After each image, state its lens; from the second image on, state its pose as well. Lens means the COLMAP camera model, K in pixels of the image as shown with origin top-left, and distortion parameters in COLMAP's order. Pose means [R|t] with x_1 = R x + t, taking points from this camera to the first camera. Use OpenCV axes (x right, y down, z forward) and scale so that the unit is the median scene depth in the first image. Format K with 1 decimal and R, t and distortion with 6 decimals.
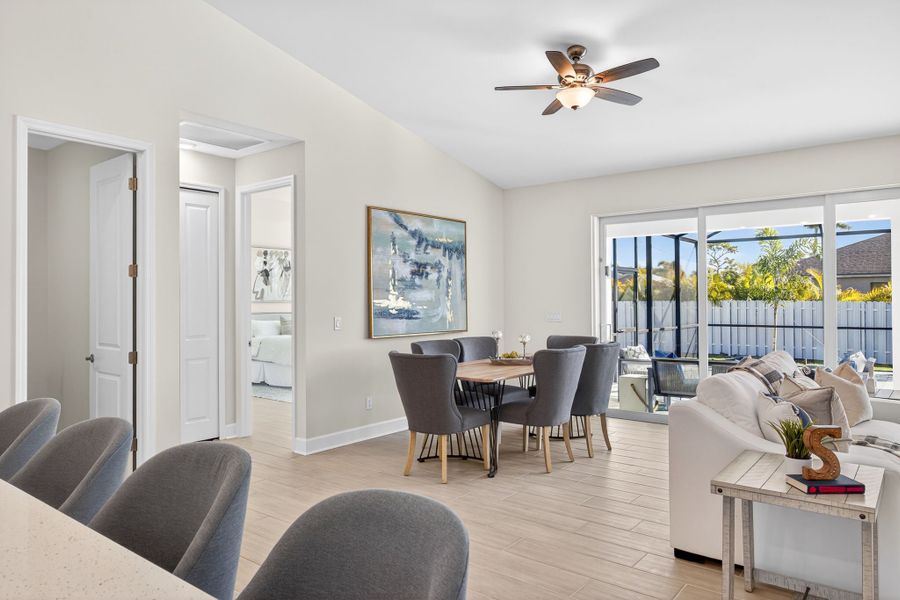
lens RADIAL K [[597.2, 0, 451.8], [0, 597.2, 291.6], [0, 0, 1]] dist [-0.051898, -0.001522]
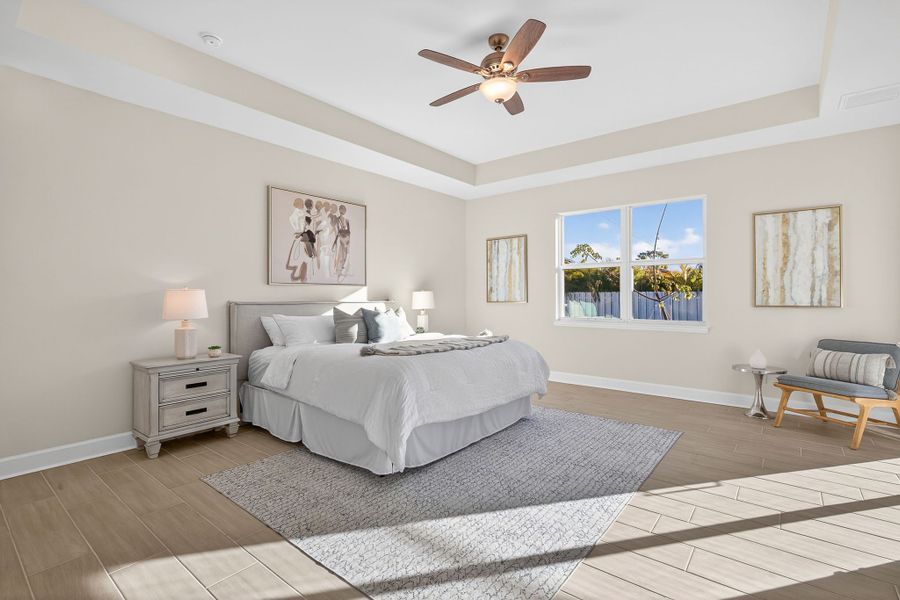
lens RADIAL K [[416.4, 0, 447.8], [0, 416.4, 296.9], [0, 0, 1]] dist [-0.001941, -0.000038]
pose [[0.999969, 0.003728, -0.006957, -0.145682], [-0.003595, 0.999812, 0.019054, 0.018589], [0.007026, -0.019028, 0.999794, 0.496524]]
